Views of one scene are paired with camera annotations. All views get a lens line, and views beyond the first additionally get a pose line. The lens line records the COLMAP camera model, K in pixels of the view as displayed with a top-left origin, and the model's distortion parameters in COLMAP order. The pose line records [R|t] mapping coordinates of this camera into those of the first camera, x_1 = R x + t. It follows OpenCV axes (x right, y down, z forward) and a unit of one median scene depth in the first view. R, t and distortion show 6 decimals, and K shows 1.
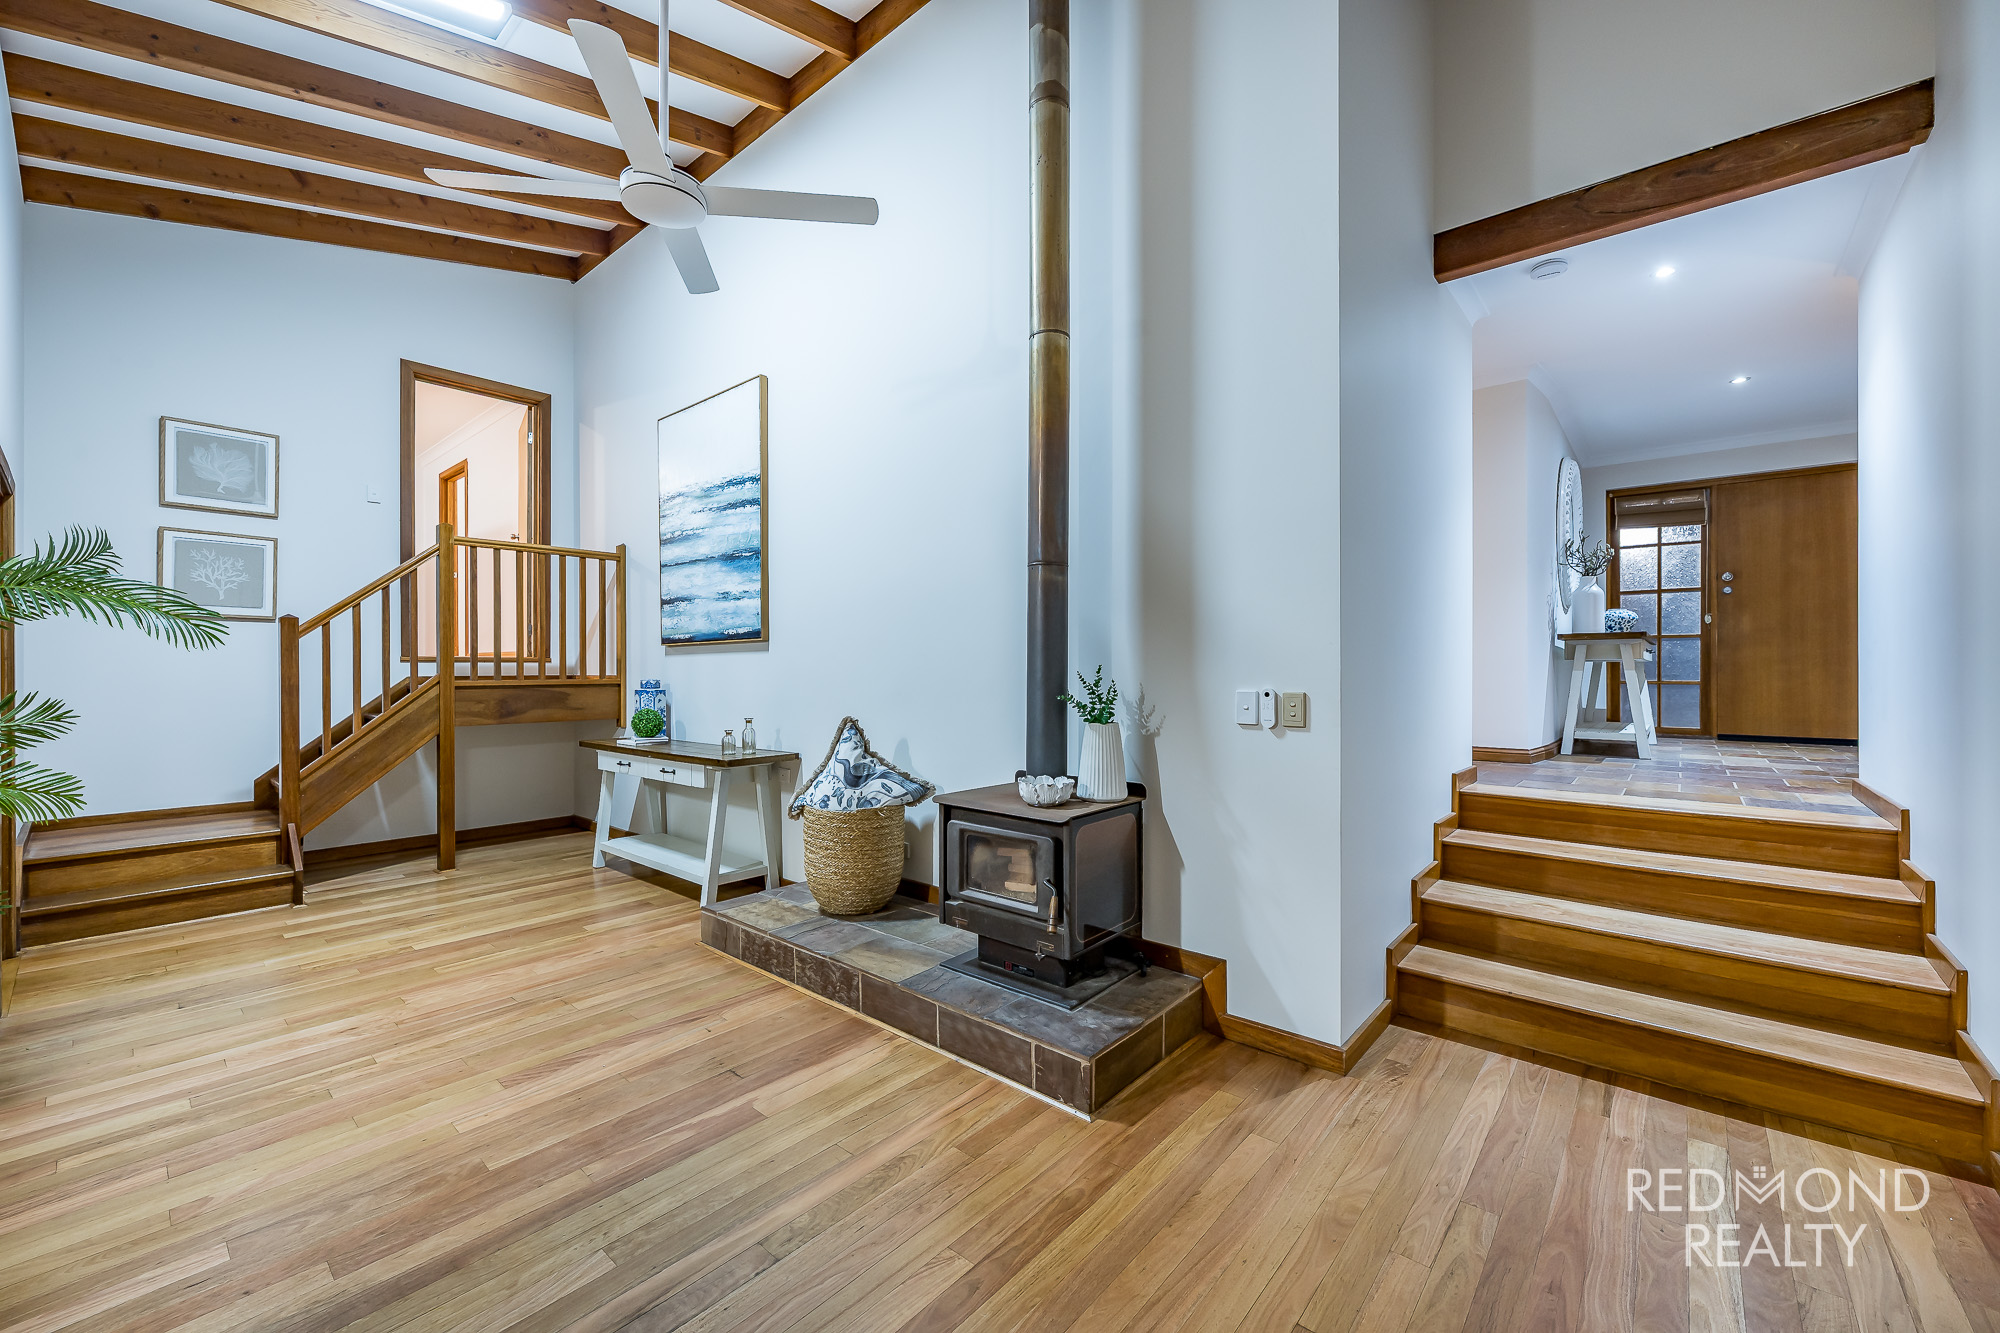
lens RADIAL K [[784.2, 0, 1010.0], [0, 784.2, 661.6], [0, 0, 1]] dist [0.007498, 0.000096]
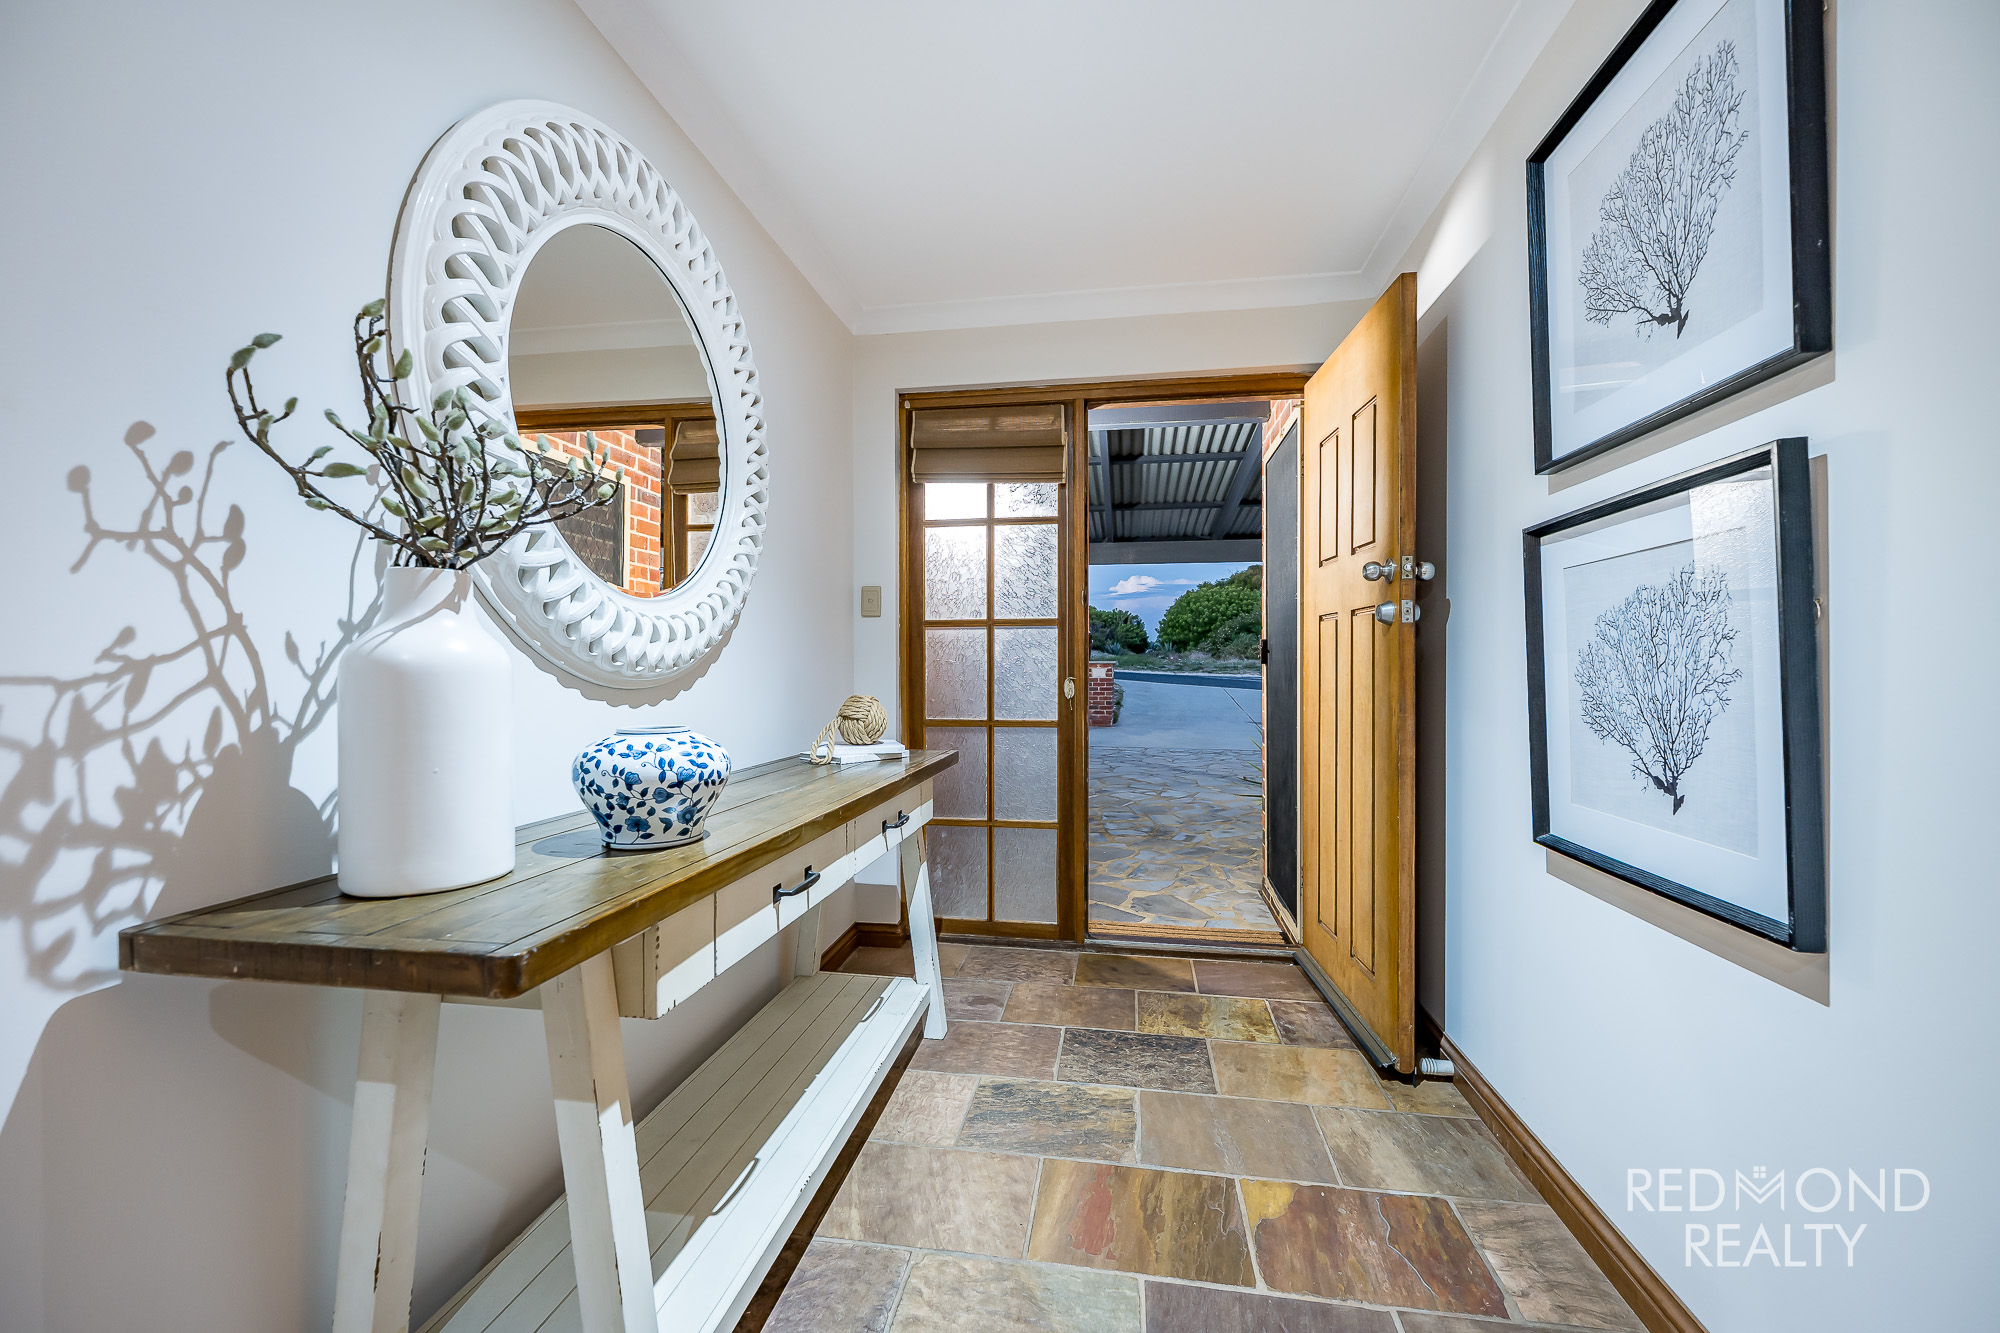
lens RADIAL K [[784.2, 0, 999.6], [0, 784.2, 665.9], [0, 0, 1]] dist [0.007498, 0.000096]
pose [[0.860985, 0.005240, 0.508603, 0.598601], [-0.006699, 0.999977, 0.001038, -0.065300], [-0.508586, -0.004300, 0.861001, 0.606931]]
